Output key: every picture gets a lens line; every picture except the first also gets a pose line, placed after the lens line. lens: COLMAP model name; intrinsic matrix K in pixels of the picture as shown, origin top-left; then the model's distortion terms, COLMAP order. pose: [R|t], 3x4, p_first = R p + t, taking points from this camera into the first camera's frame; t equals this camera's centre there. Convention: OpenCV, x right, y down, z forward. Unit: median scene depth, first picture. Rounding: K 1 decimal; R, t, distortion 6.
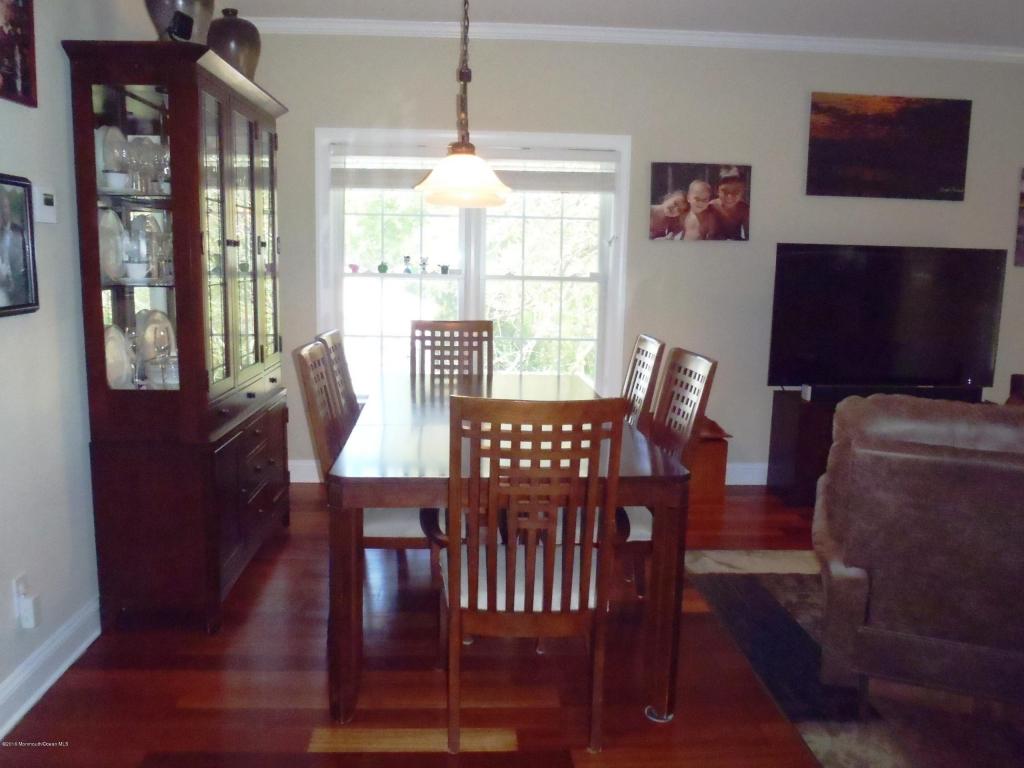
lens RADIAL K [[848.0, 0, 511.1], [0, 848.0, 385.7], [0, 0, 1]] dist [-0.079206, 0.034774]
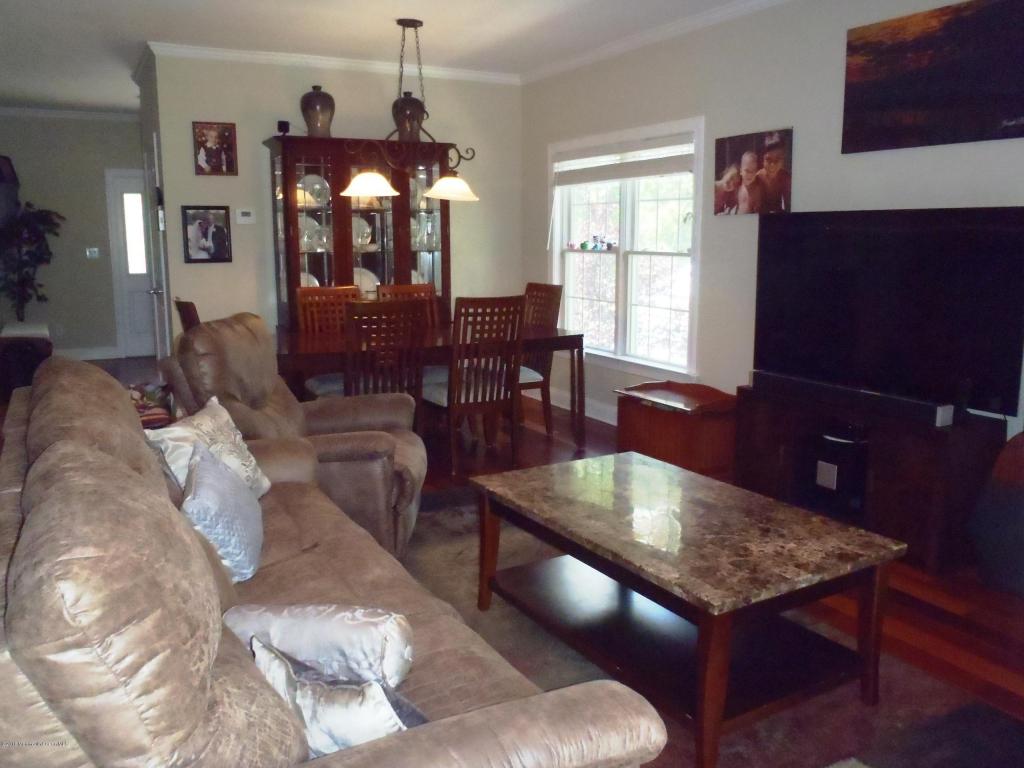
lens RADIAL K [[848.0, 0, 516.2], [0, 848.0, 387.7], [0, 0, 1]] dist [-0.079206, 0.034774]
pose [[0.418888, 0.140920, -0.897036, 1.010571], [-0.128426, 0.987148, 0.095105, -0.033592], [0.898910, 0.075365, 0.431603, 0.363693]]
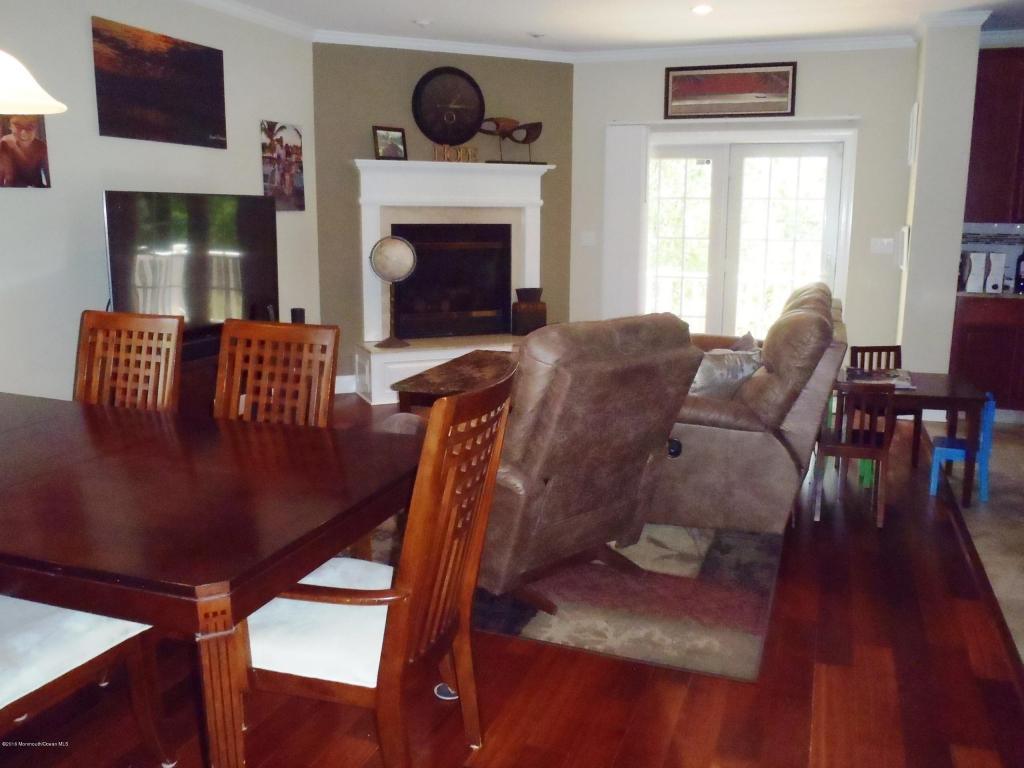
lens RADIAL K [[848.0, 0, 507.1], [0, 848.0, 379.1], [0, 0, 1]] dist [-0.079206, 0.034774]
pose [[0.416050, -0.185657, 0.890188, -0.292410], [0.144314, 0.980010, 0.136942, -0.035759], [-0.897817, 0.071492, 0.434526, 0.261776]]
